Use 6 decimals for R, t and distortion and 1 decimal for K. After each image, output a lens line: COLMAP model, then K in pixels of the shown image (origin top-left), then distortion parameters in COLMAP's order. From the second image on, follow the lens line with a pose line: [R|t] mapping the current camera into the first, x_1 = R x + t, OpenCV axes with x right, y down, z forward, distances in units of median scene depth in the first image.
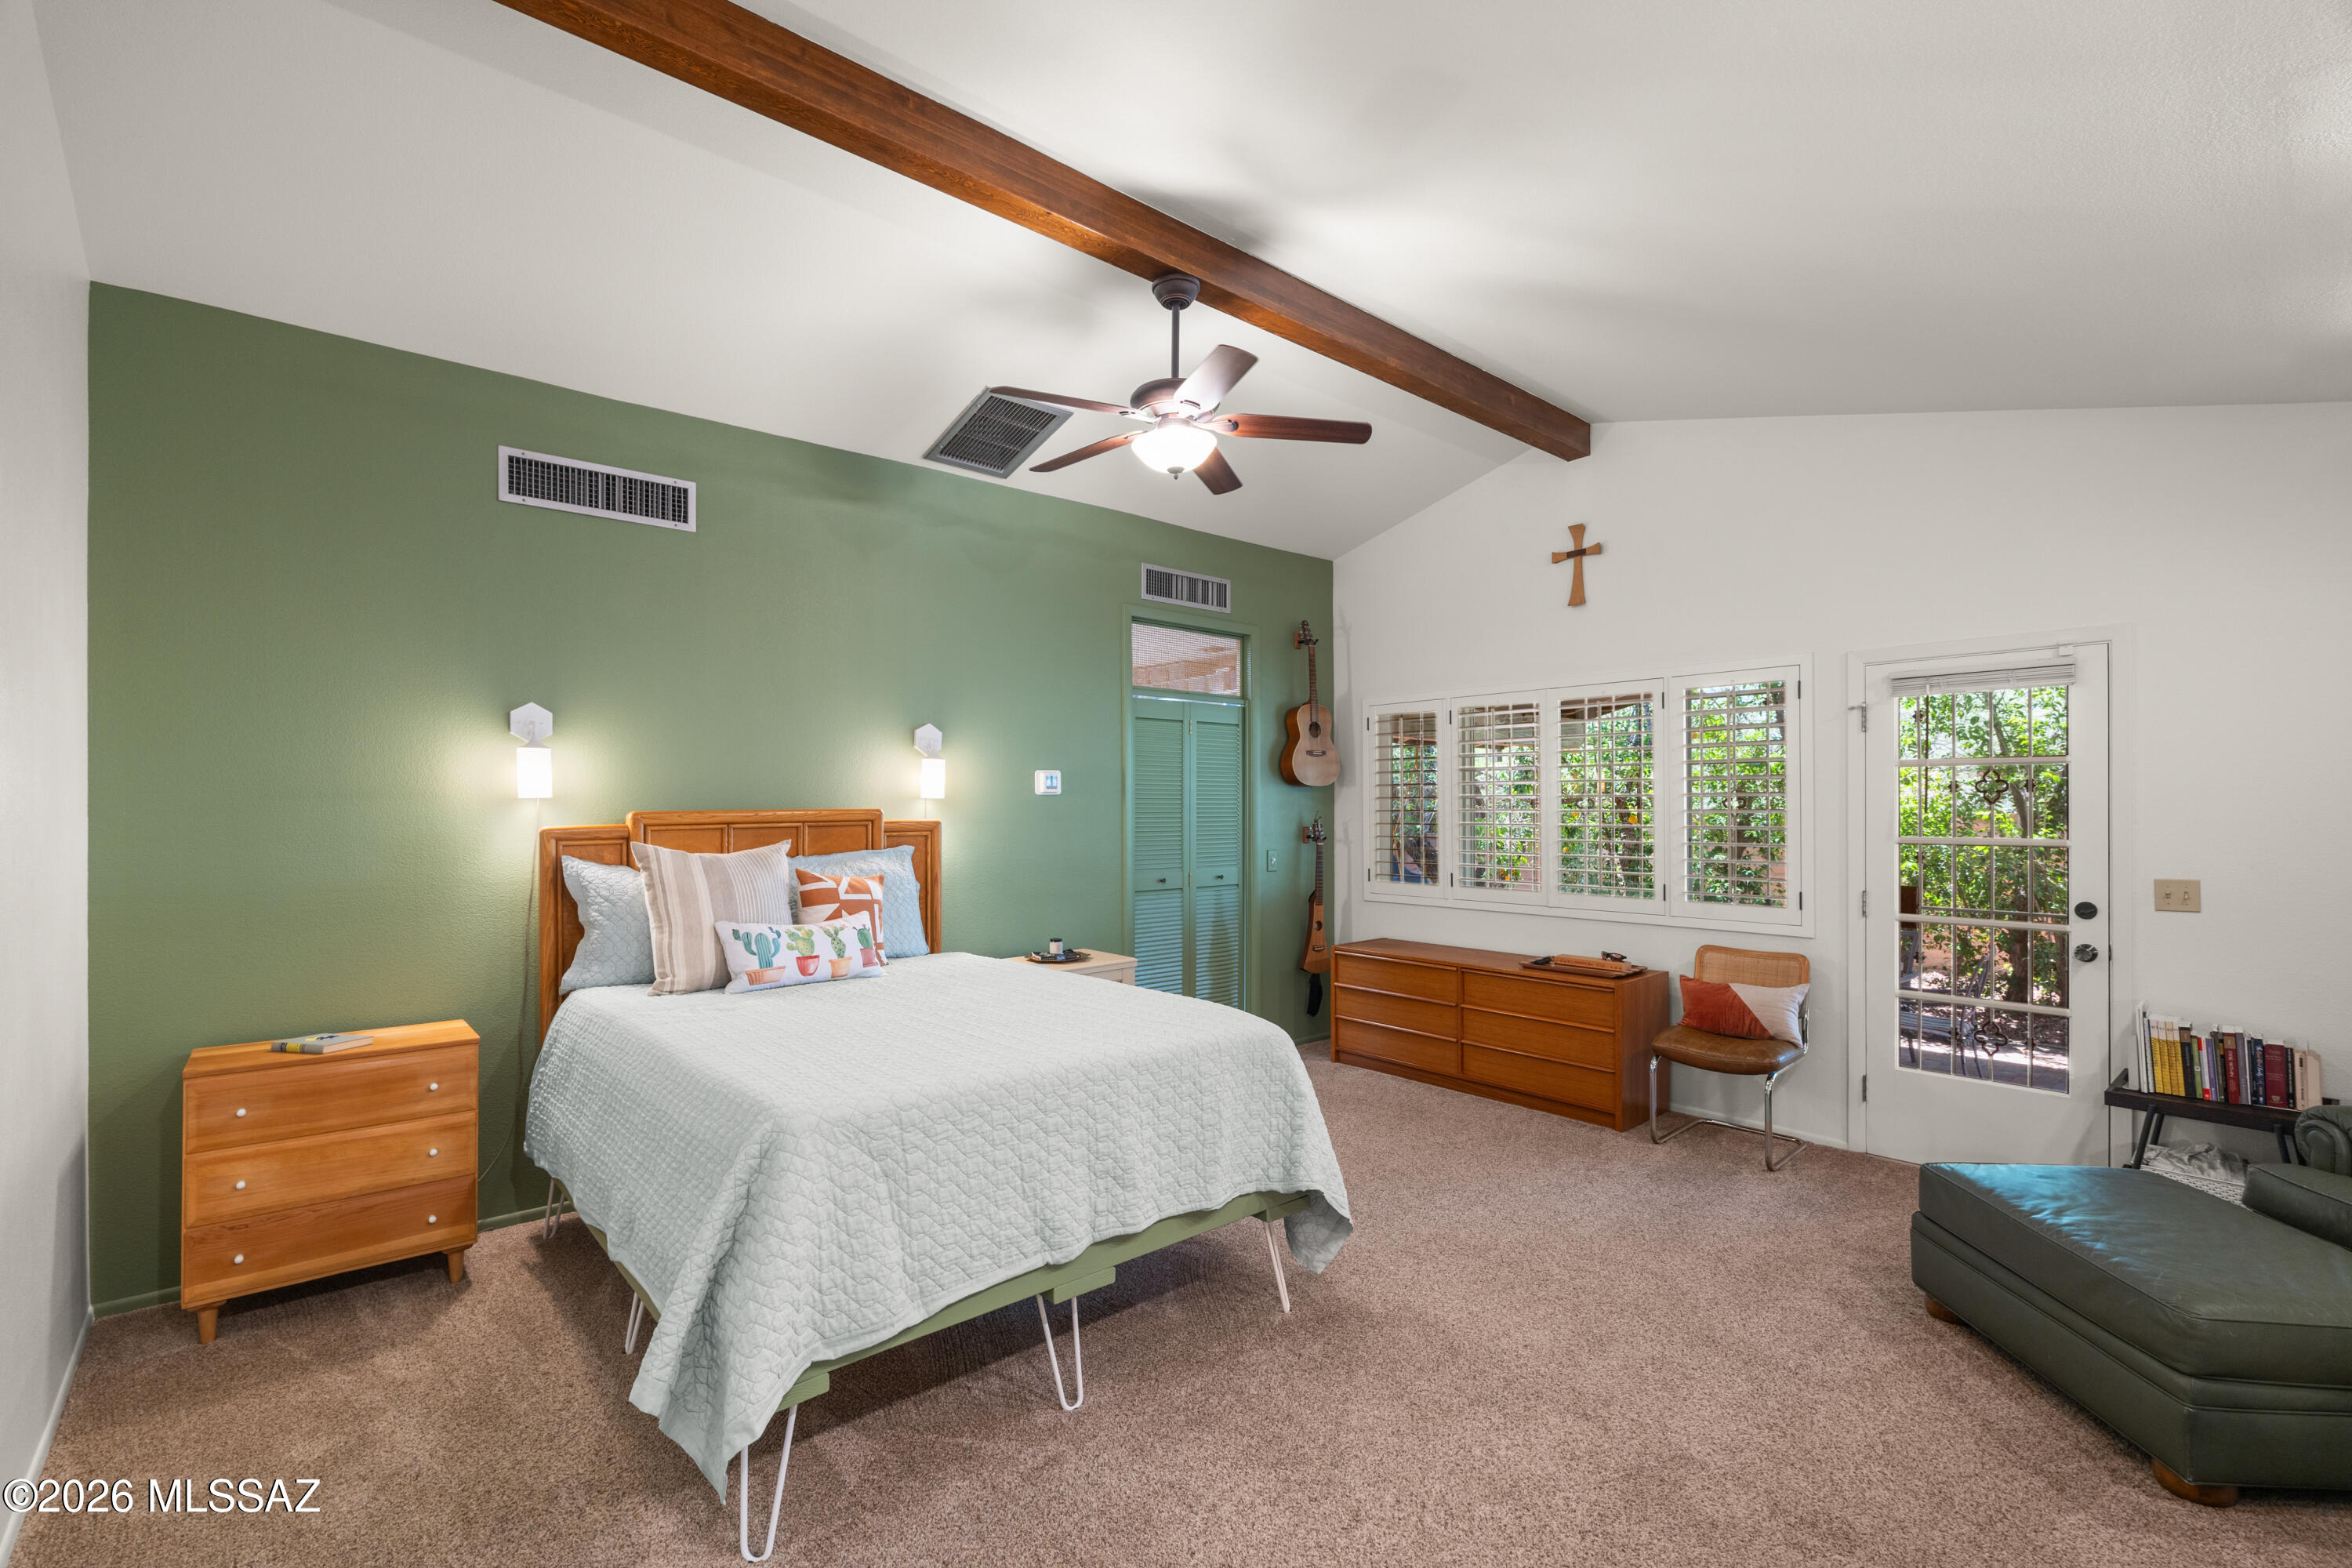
lens RADIAL K [[1042.4, 0, 1173.5], [0, 1042.4, 822.0], [0, 0, 1]] dist [-0.003458, 0.000494]
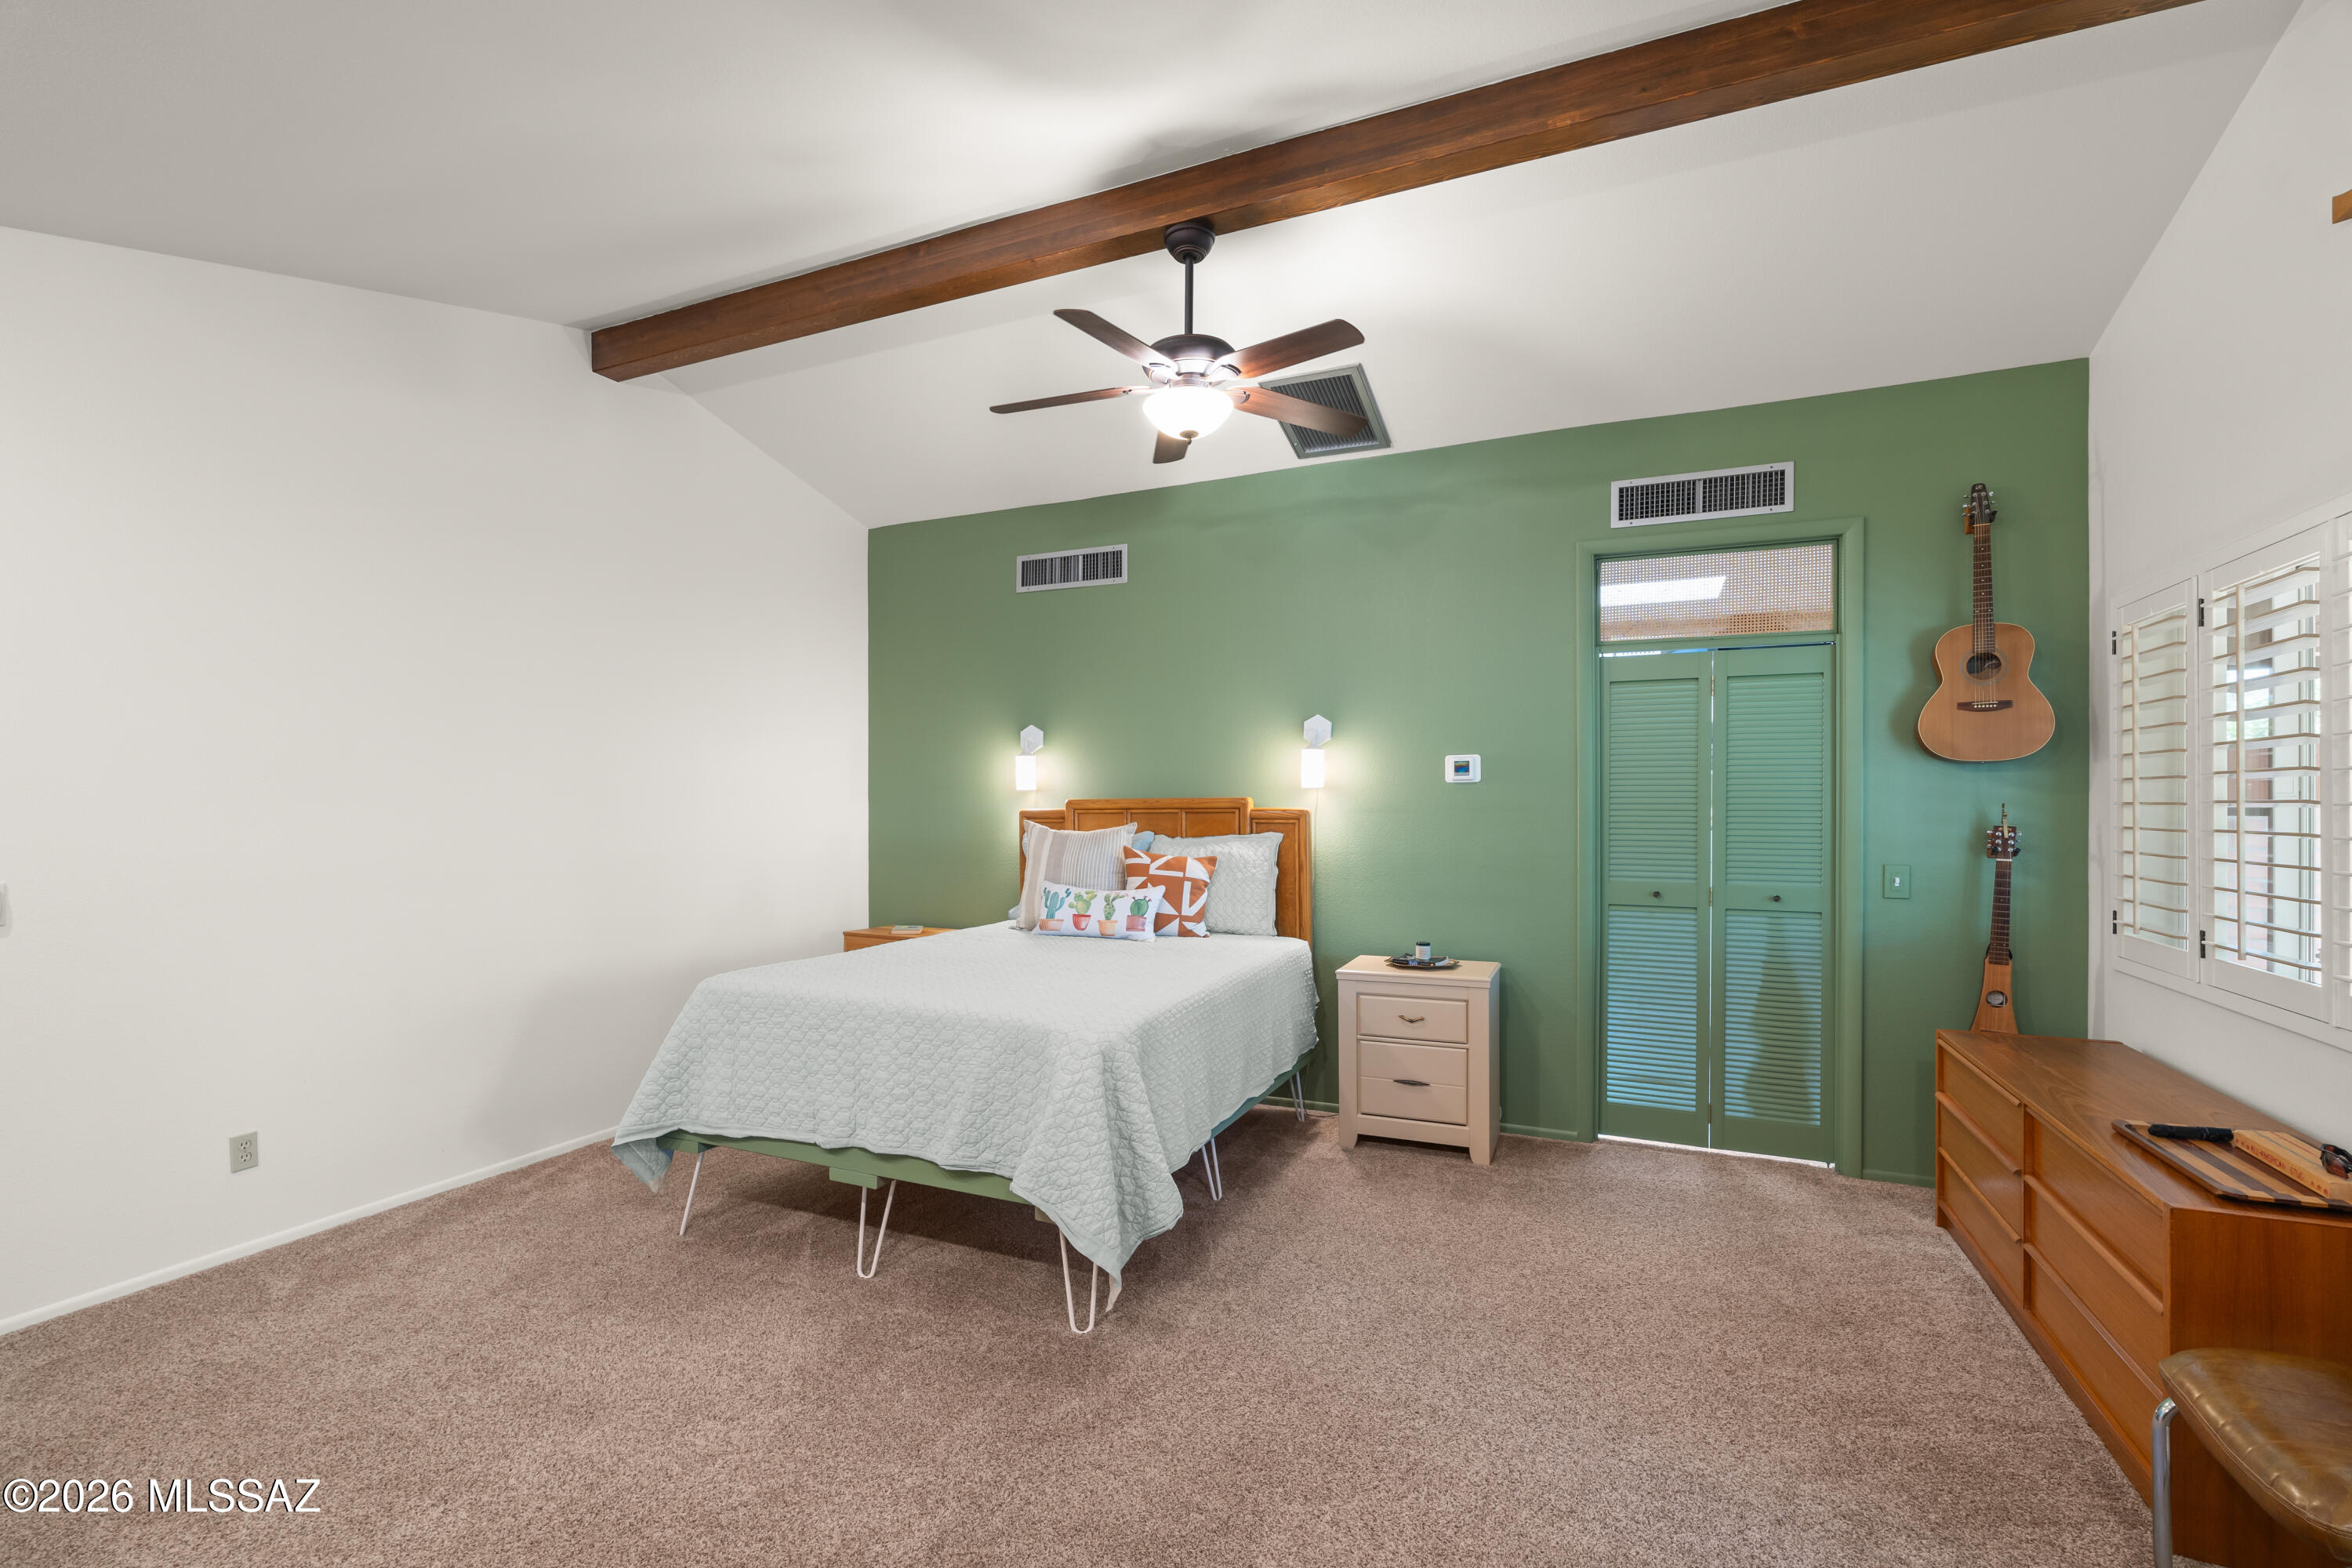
lens RADIAL K [[1041.3, 0, 1174.3], [0, 1041.3, 814.8], [0, 0, 1]] dist [-0.005391, 0.000811]
pose [[0.417921, 0.009371, -0.908435, 0.718153], [-0.018296, 0.999831, 0.001896, 0.005161], [0.908299, 0.015828, 0.418022, 0.507207]]
